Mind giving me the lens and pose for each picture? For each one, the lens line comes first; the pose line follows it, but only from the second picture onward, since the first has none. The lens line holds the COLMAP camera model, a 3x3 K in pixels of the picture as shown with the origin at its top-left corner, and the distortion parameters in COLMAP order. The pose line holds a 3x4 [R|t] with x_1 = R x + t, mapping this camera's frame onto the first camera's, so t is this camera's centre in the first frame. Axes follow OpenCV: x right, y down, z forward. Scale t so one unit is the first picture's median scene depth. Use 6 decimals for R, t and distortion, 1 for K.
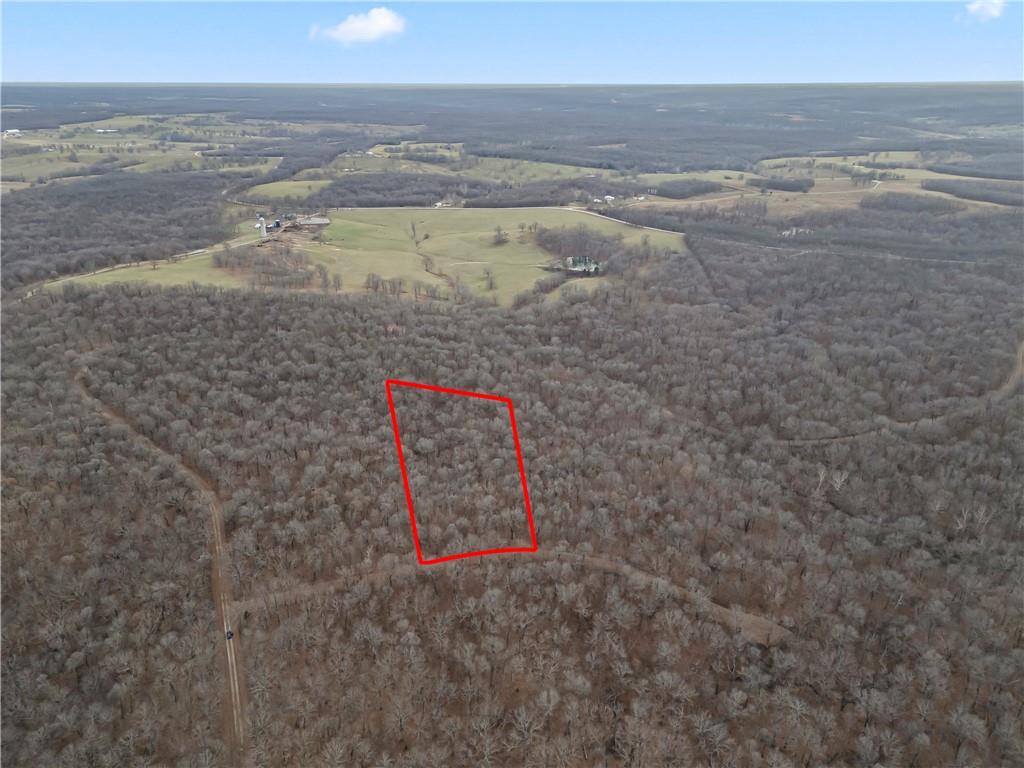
lens RADIAL K [[739.3, 0, 512.2], [0, 739.3, 388.4], [0, 0, 1]] dist [0.072361, -0.063227]
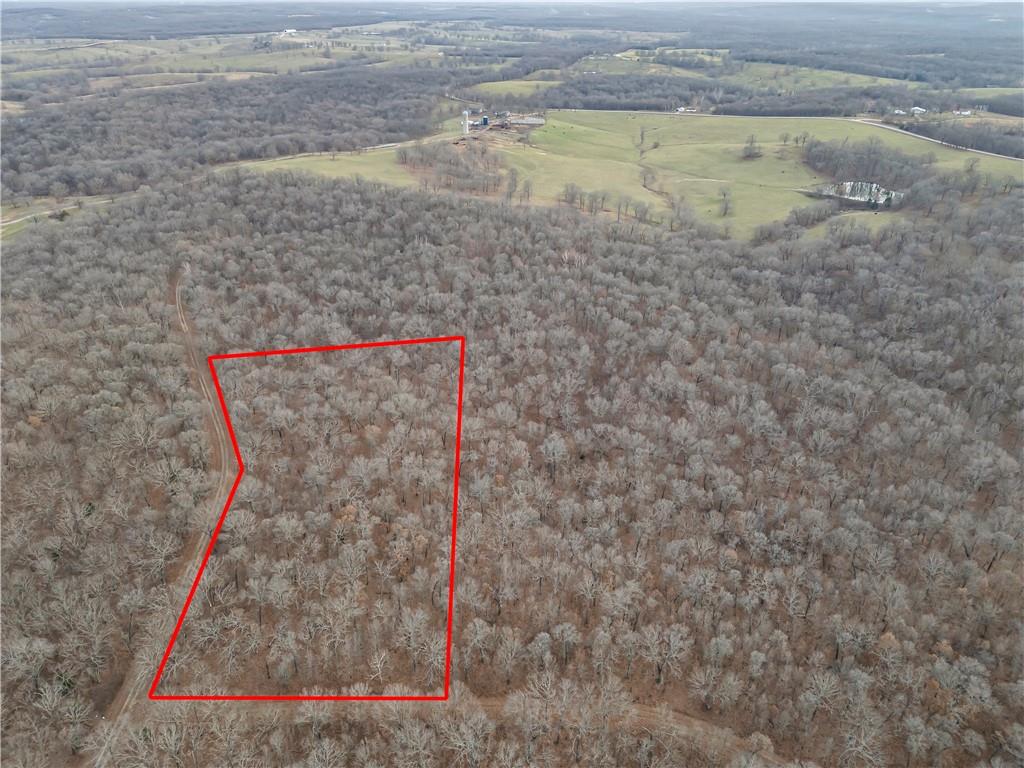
lens RADIAL K [[739.3, 0, 507.6], [0, 739.3, 374.5], [0, 0, 1]] dist [0.072361, -0.063227]
pose [[0.943441, 0.152842, -0.294208, 0.008557], [-0.130666, 0.986985, 0.093734, -0.017853], [0.304706, -0.049989, 0.951134, 0.194957]]
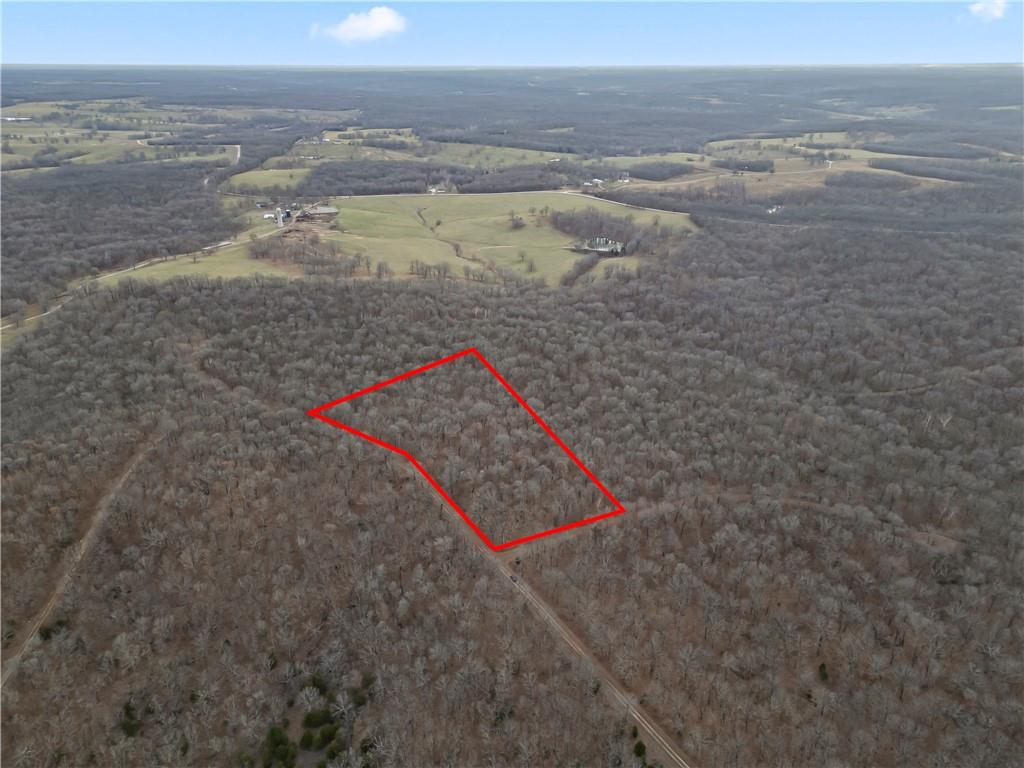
lens RADIAL K [[739.3, 0, 508.6], [0, 739.3, 395.6], [0, 0, 1]] dist [0.072361, -0.063227]
pose [[0.991831, -0.052733, 0.116147, -0.167030], [0.049451, 0.998297, 0.030962, 0.006222], [-0.117582, -0.024965, 0.992749, -0.033988]]
